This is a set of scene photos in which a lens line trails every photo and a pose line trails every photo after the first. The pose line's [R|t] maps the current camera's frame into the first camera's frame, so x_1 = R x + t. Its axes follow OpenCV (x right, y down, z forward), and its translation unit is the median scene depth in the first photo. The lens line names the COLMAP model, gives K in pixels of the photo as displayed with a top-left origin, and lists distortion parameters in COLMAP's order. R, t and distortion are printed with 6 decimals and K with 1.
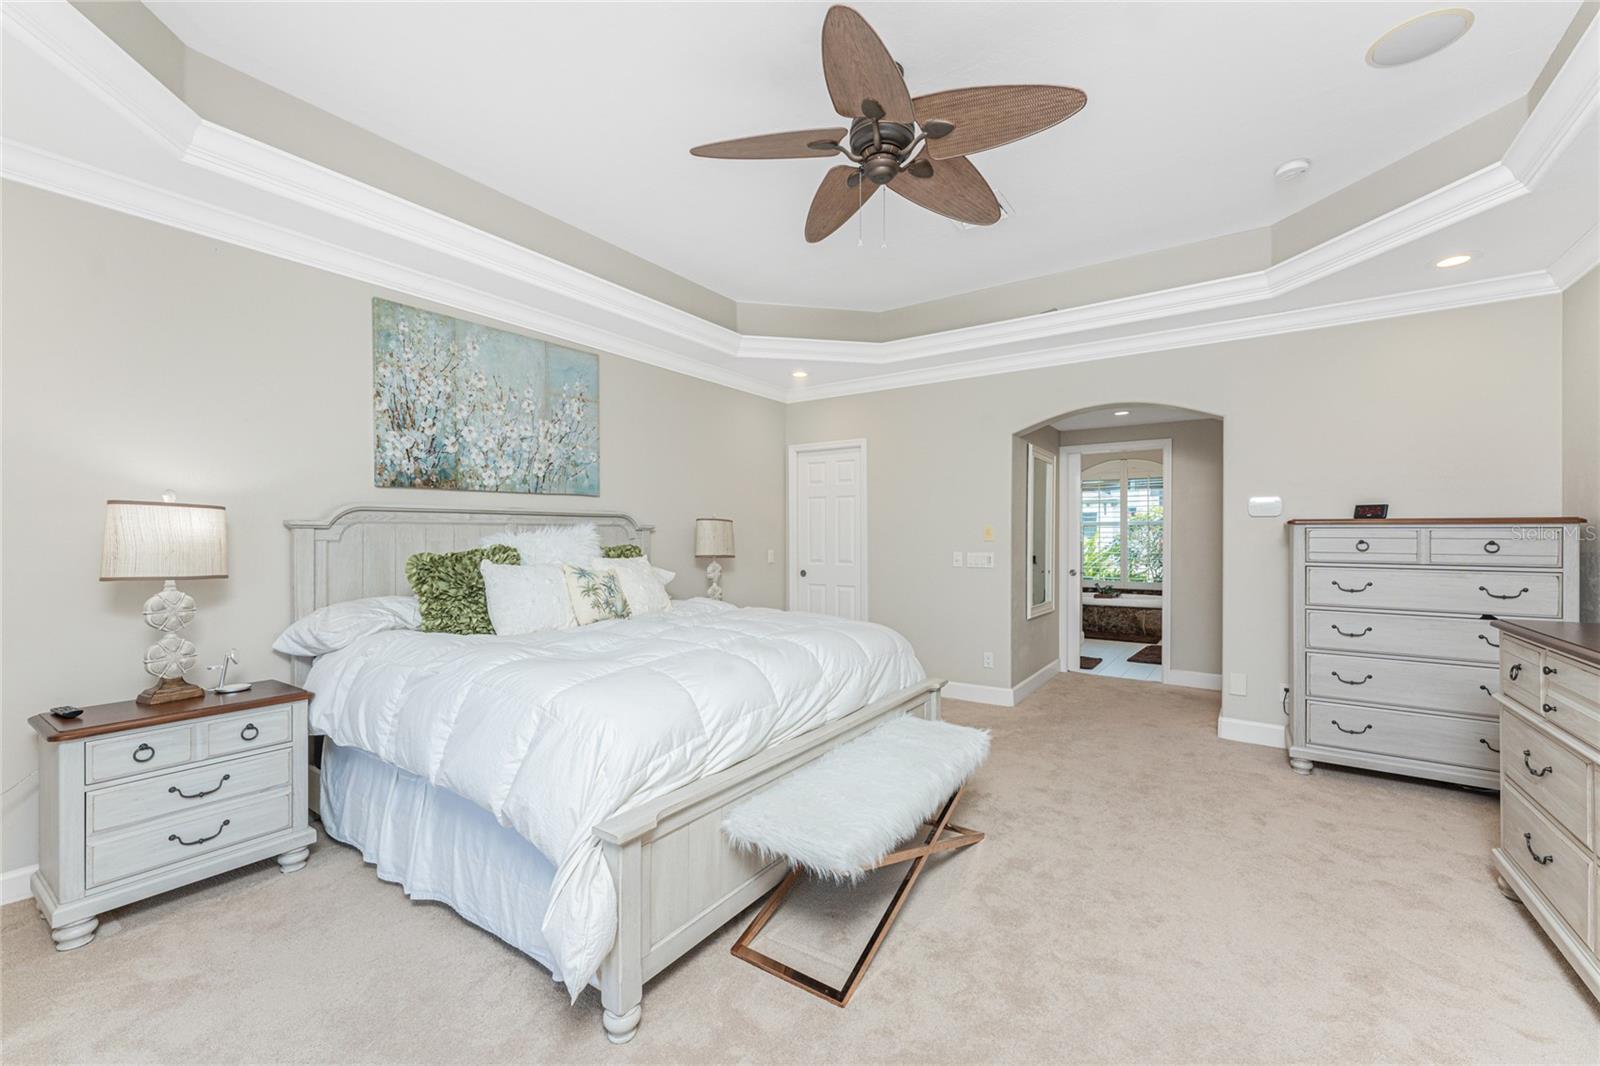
lens RADIAL K [[637.2, 0, 796.4], [0, 637.2, 533.3], [0, 0, 1]] dist [0.000707, -0.000031]
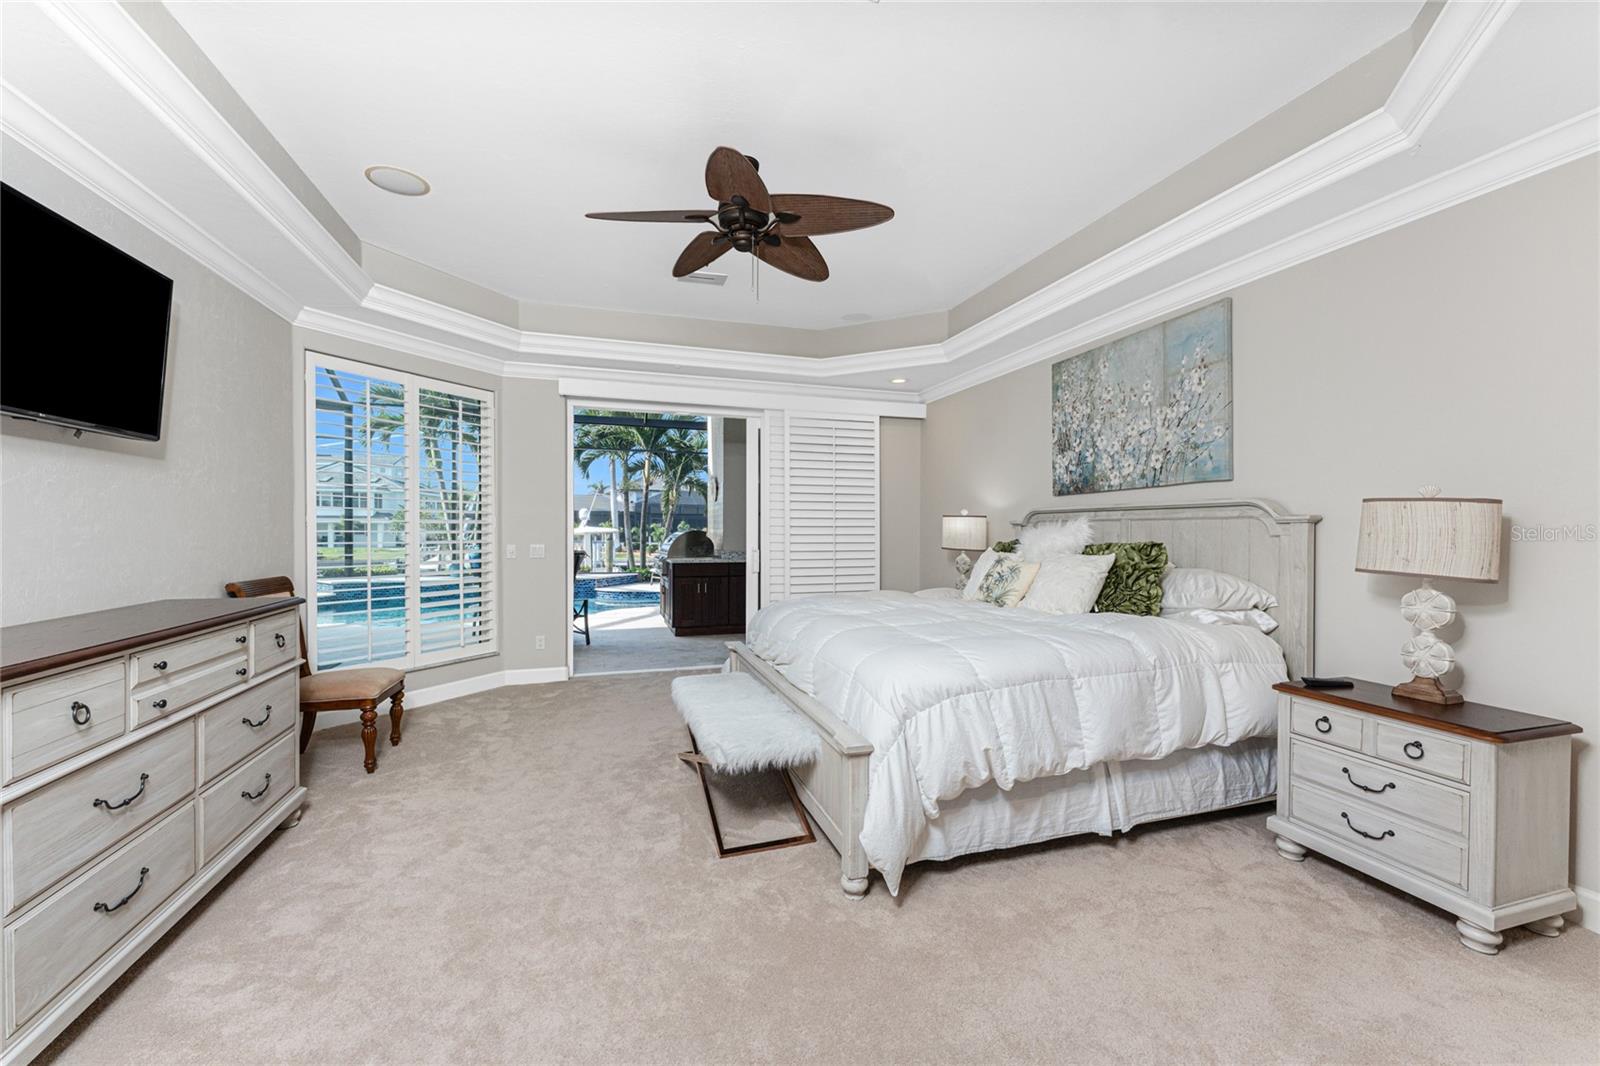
lens RADIAL K [[637.2, 0, 796.4], [0, 637.2, 533.3], [0, 0, 1]] dist [0.000707, -0.000031]
pose [[-0.607694, -0.008759, -0.794123, 0.725385], [-0.015038, 0.999887, 0.000479, 0.015580], [0.794029, 0.012234, -0.607757, 1.243612]]
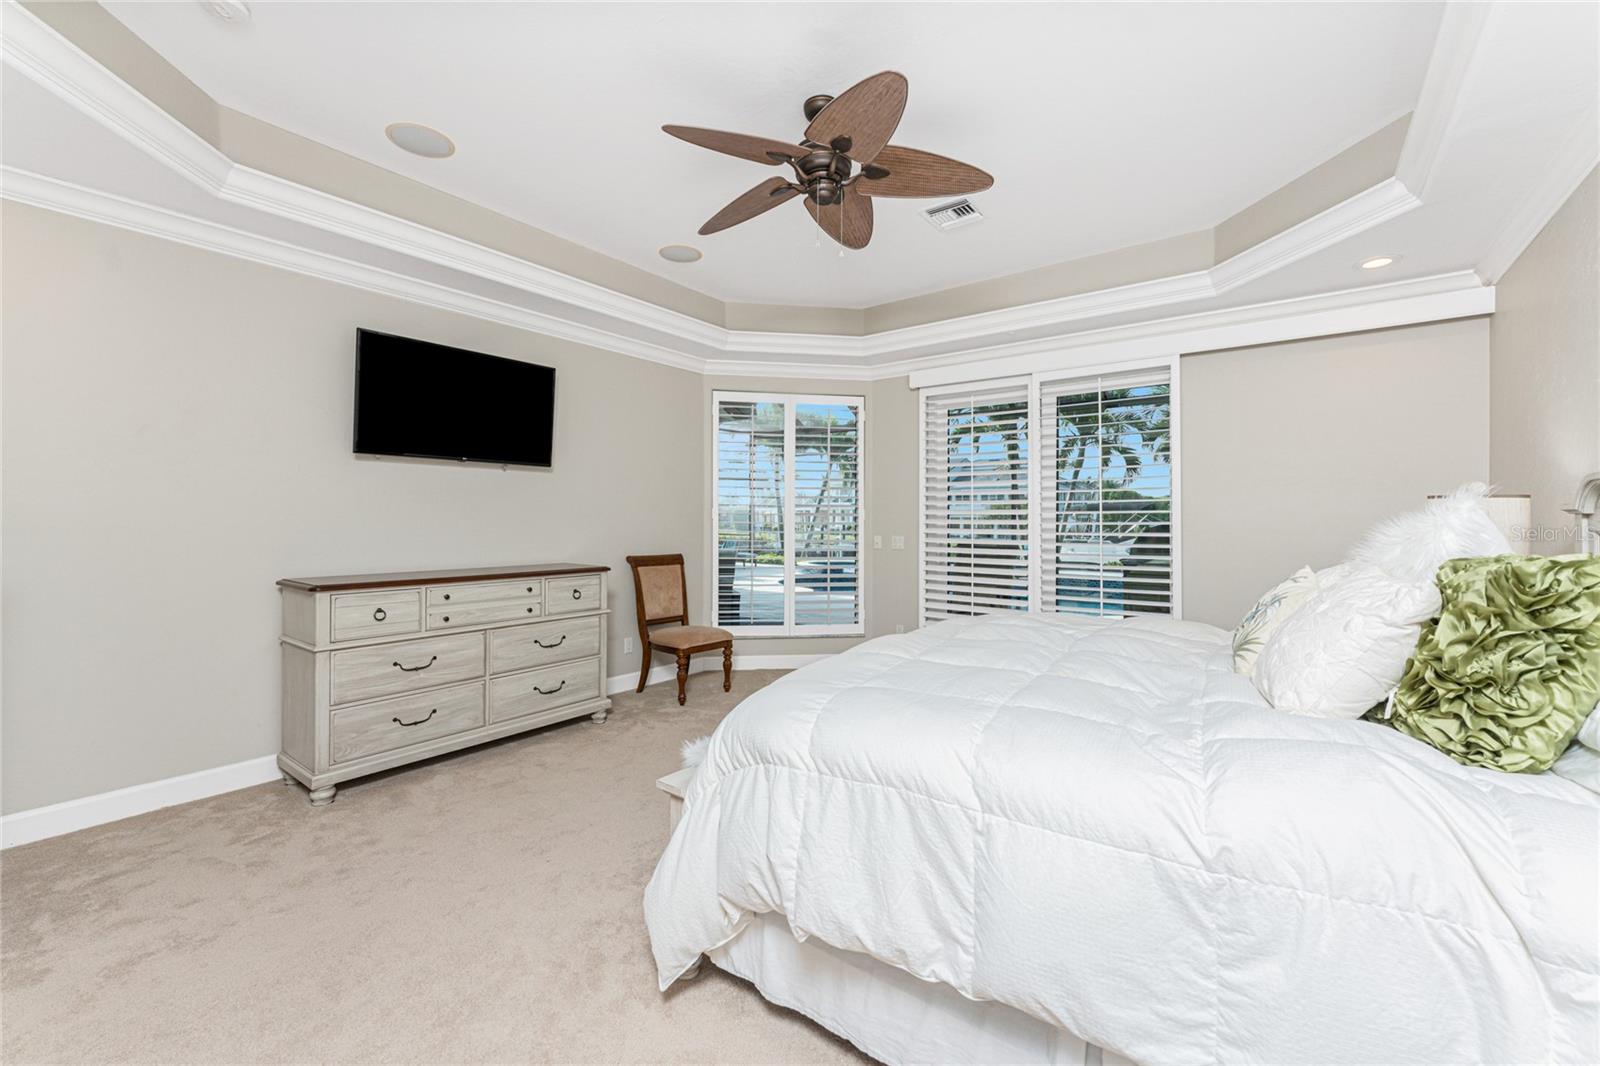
lens RADIAL K [[642.6, 0, 803.1], [0, 642.6, 515.6], [0, 0, 1]] dist [0.000898, 0.000053]
pose [[-0.999330, -0.015915, 0.032965, 0.108121], [-0.015988, 0.999870, -0.001955, 0.008764], [-0.032930, -0.002480, -0.999455, 1.417687]]
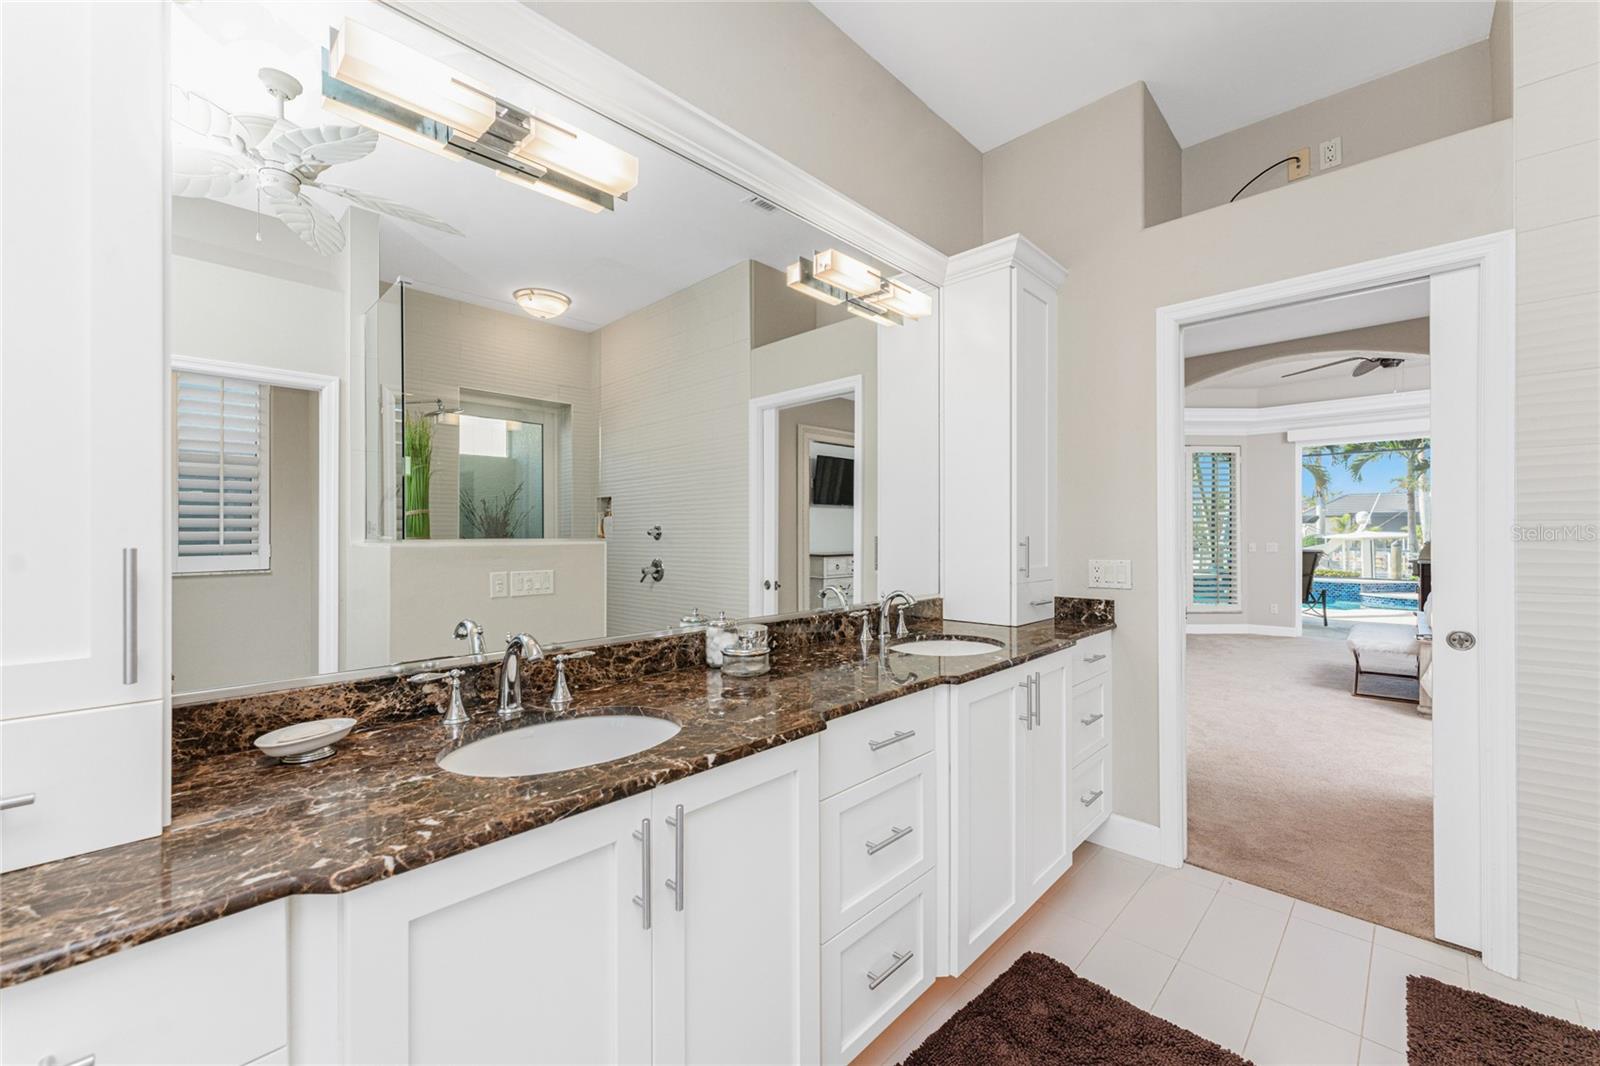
lens RADIAL K [[637.2, 0, 796.4], [0, 637.2, 533.3], [0, 0, 1]] dist [0.000707, -0.000031]
pose [[-0.988058, -0.009143, 0.153809, 1.298581], [-0.008320, 0.999947, 0.005991, 0.010578], [-0.153856, 0.004639, -0.988082, 2.502631]]
